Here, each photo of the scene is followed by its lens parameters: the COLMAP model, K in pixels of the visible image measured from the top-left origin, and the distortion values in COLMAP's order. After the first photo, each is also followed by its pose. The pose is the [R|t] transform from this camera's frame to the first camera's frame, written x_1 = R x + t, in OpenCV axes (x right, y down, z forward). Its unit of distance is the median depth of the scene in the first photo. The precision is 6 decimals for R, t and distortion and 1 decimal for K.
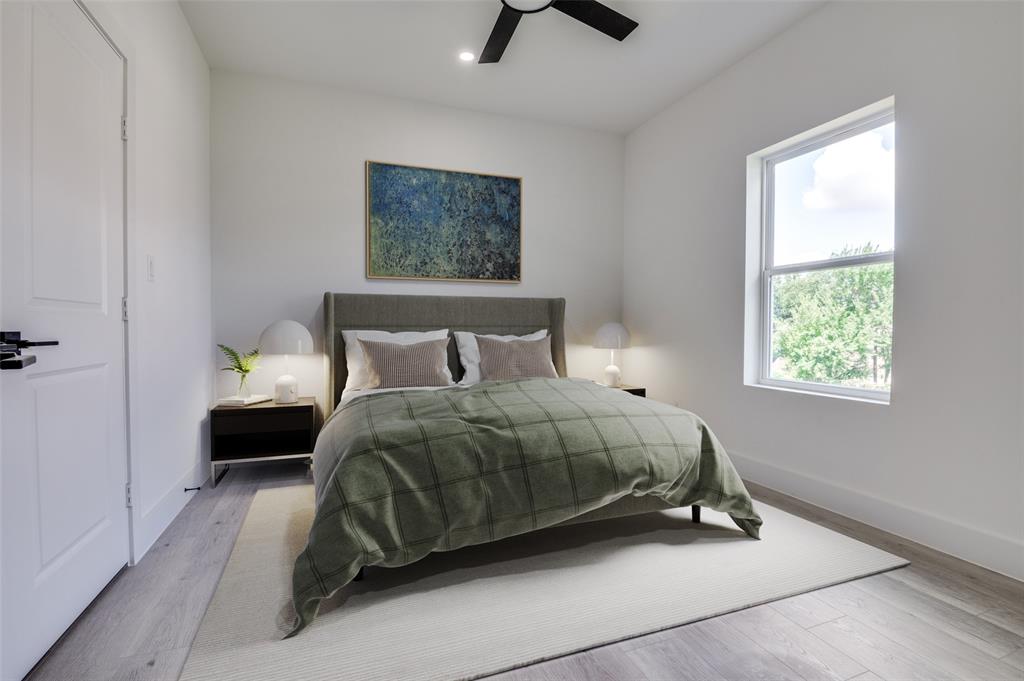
lens RADIAL K [[469.3, 0, 510.3], [0, 469.3, 341.0], [0, 0, 1]] dist [-0.005050, -0.013146]
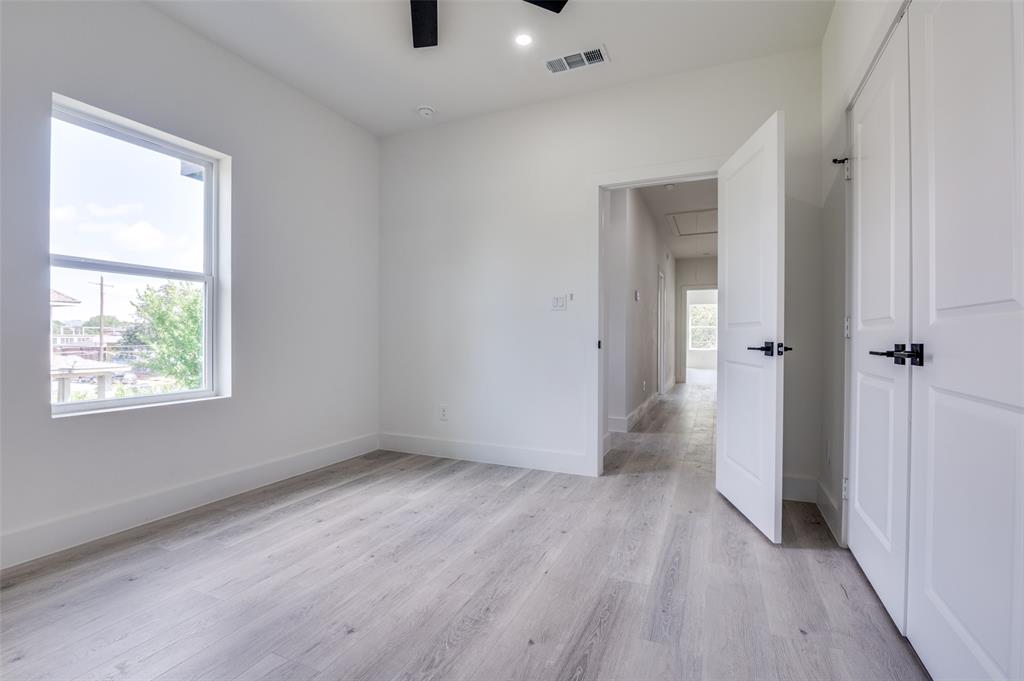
lens RADIAL K [[469.3, 0, 510.3], [0, 469.3, 341.0], [0, 0, 1]] dist [-0.005050, -0.013146]
pose [[-0.721068, -0.009020, 0.692805, -0.596809], [0.013172, 0.999556, 0.026723, -0.037813], [-0.692739, 0.028395, -0.720629, 1.320058]]
